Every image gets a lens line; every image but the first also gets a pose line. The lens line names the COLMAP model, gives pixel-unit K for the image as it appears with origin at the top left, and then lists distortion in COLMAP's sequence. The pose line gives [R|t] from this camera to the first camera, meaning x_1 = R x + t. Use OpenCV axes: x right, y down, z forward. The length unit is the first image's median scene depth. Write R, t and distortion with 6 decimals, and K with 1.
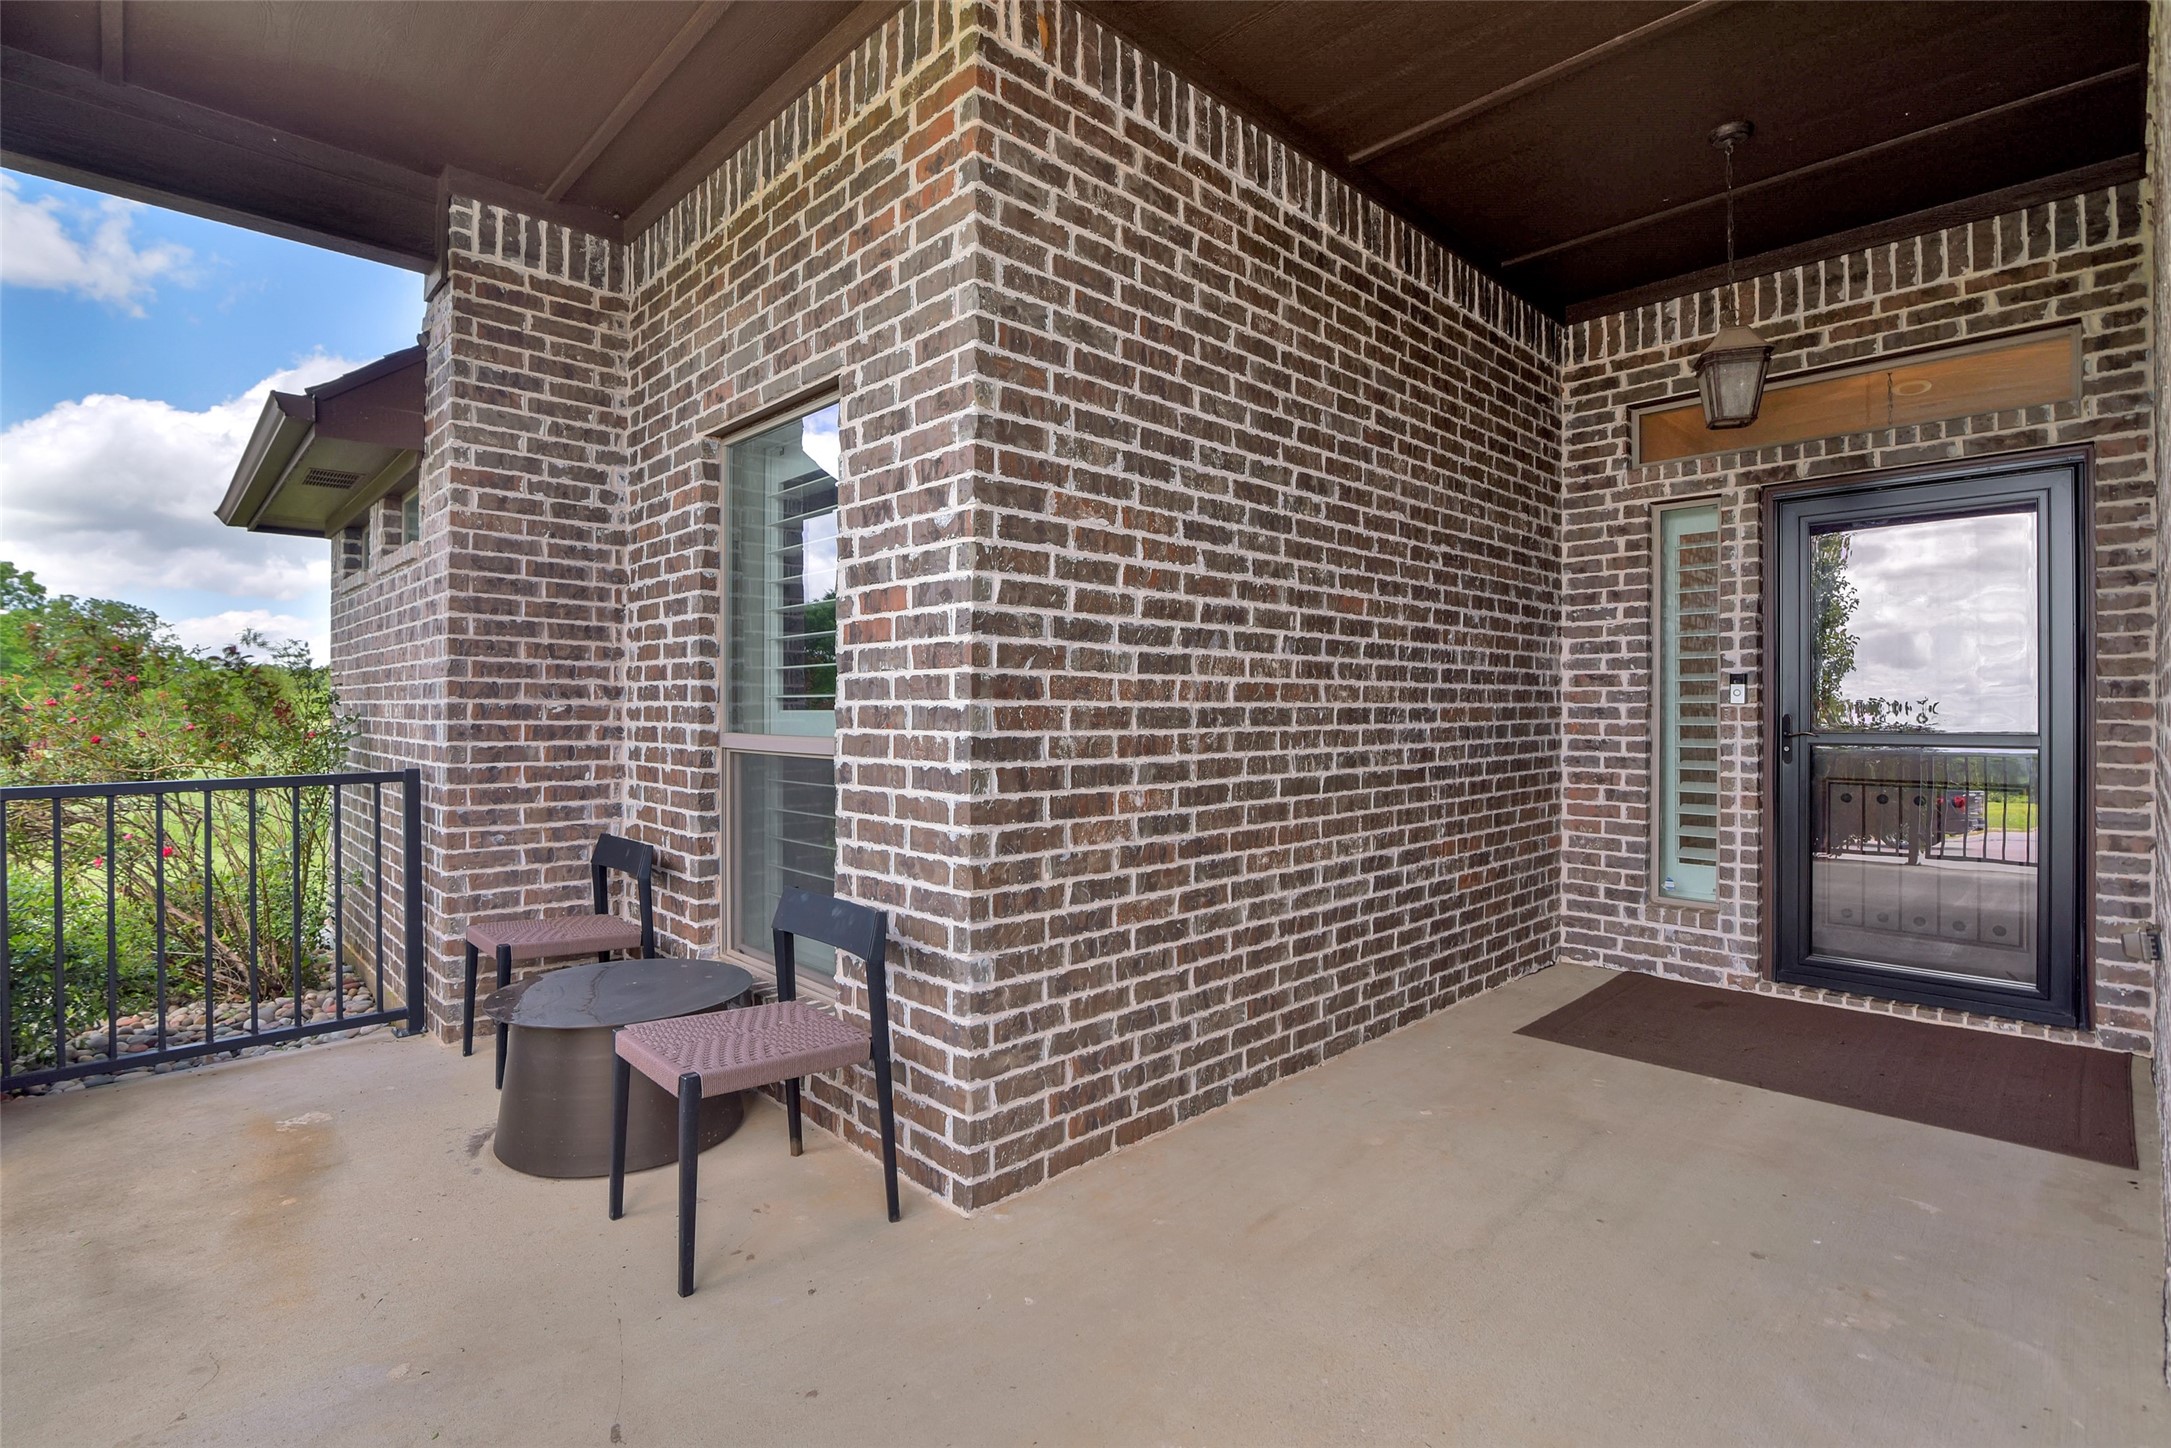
lens RADIAL K [[1013.5, 0, 1085.5], [0, 1013.5, 724.0], [0, 0, 1]] dist [-0.011275, 0.000003]
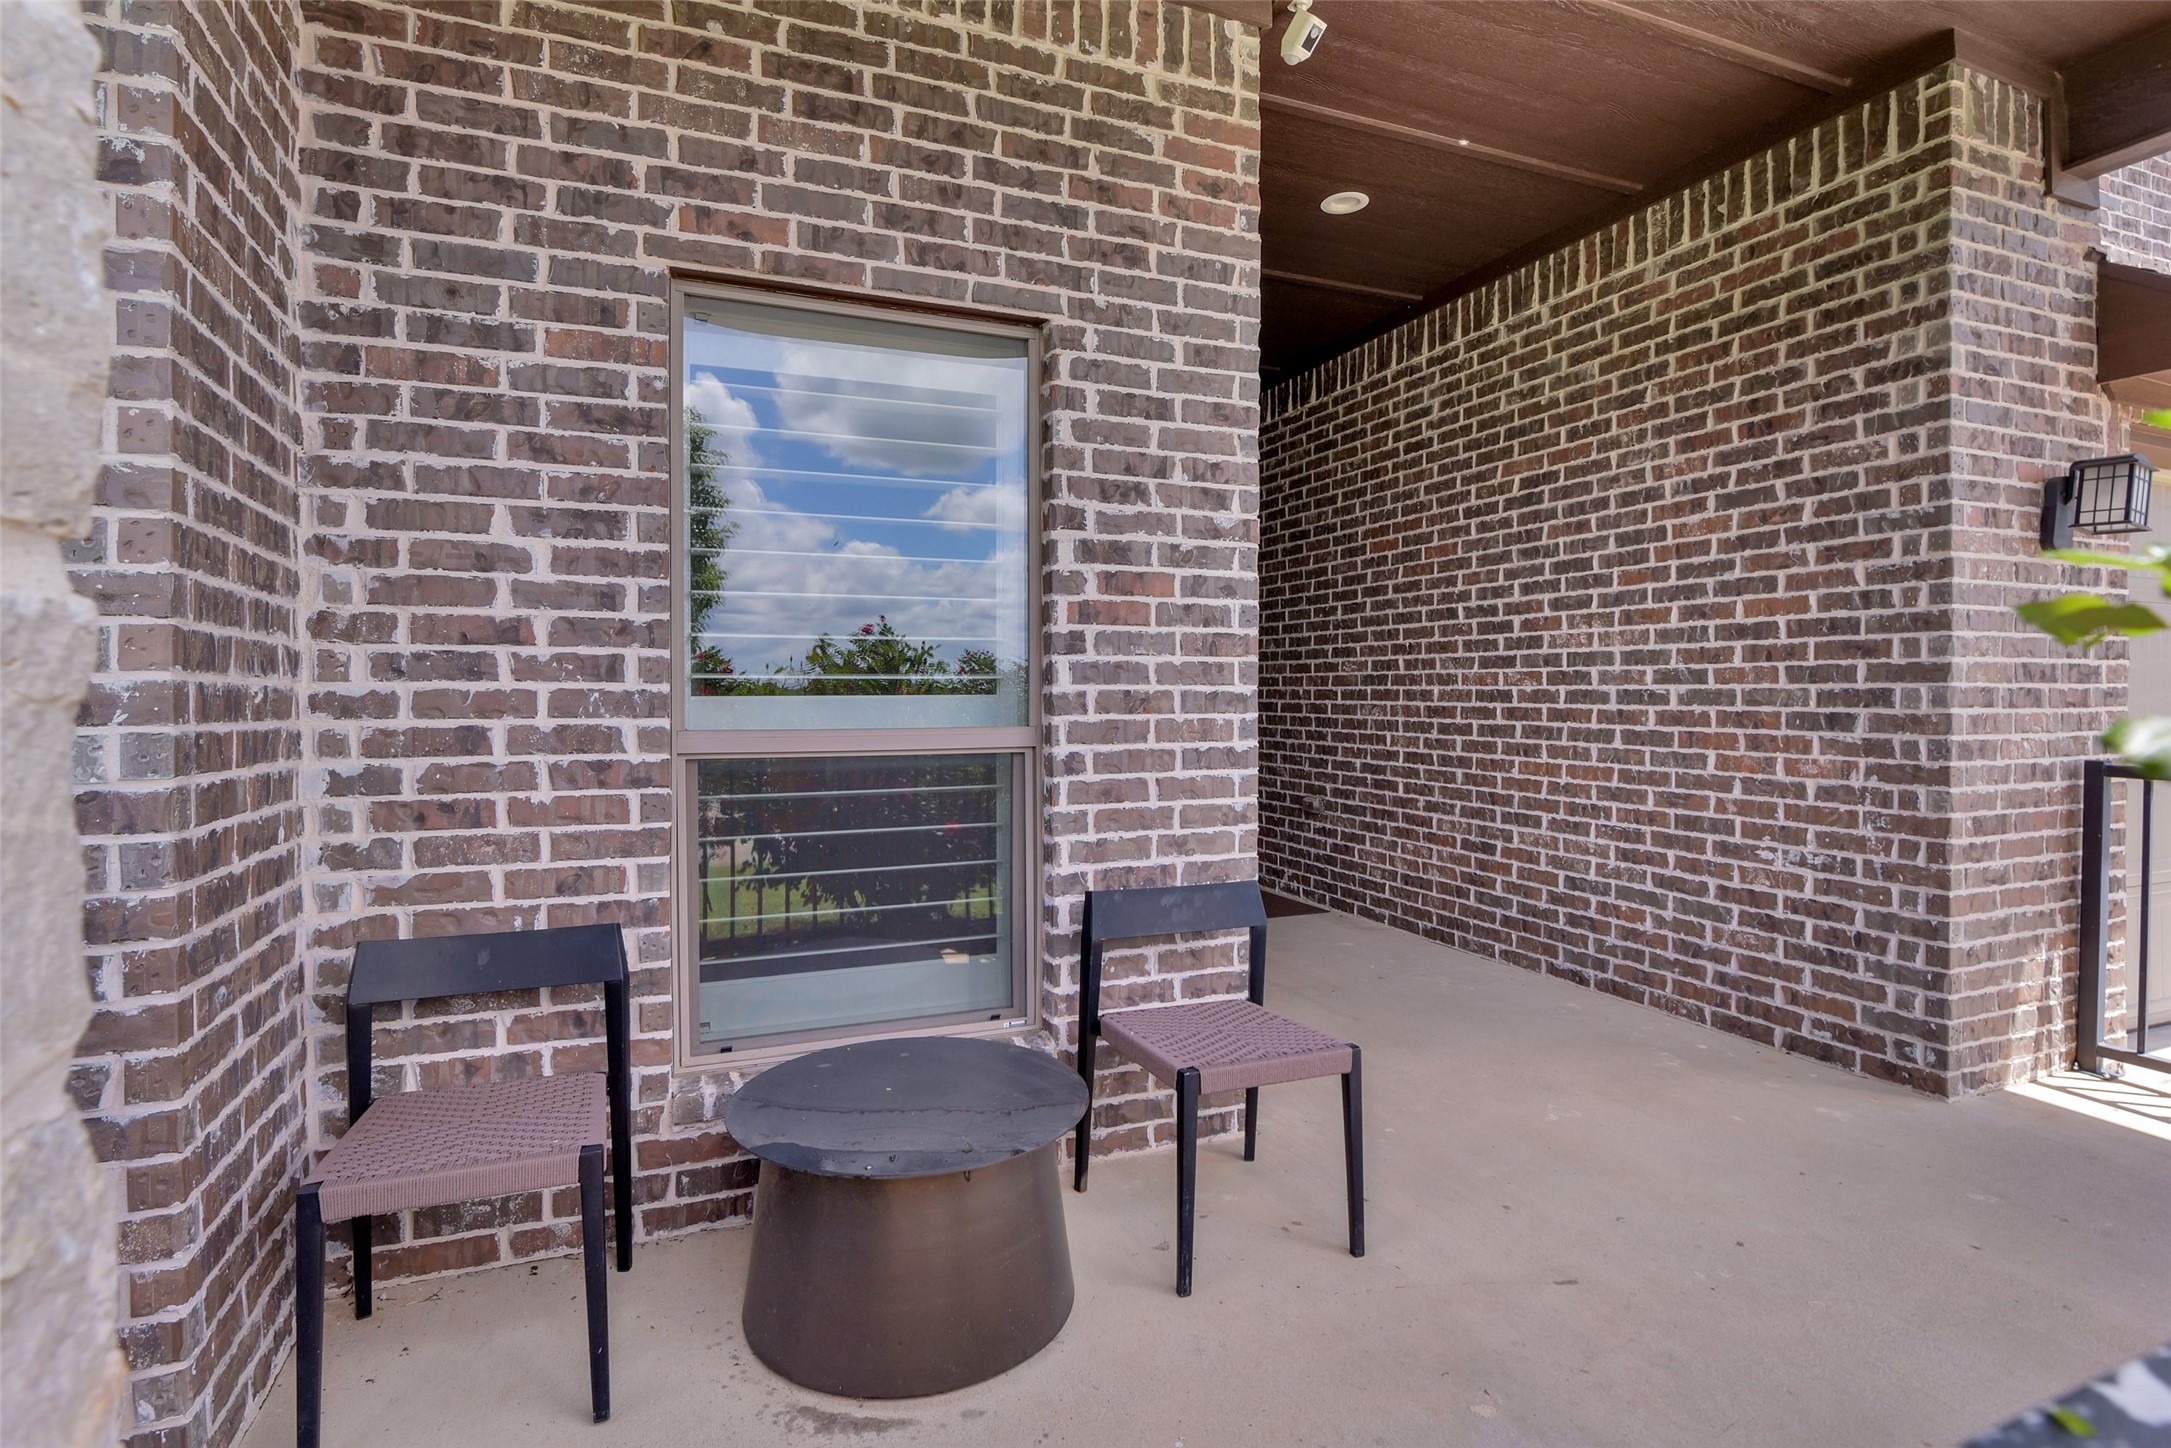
lens RADIAL K [[1084.8, 0, 1085.5], [0, 1084.8, 724.0], [0, 0, 1]] dist [0.000380, -0.000083]
pose [[0.361845, -0.024756, 0.931910, -1.228317], [0.016293, 0.999663, 0.020230, -0.007696], [-0.932096, 0.007864, 0.362126, 0.676651]]
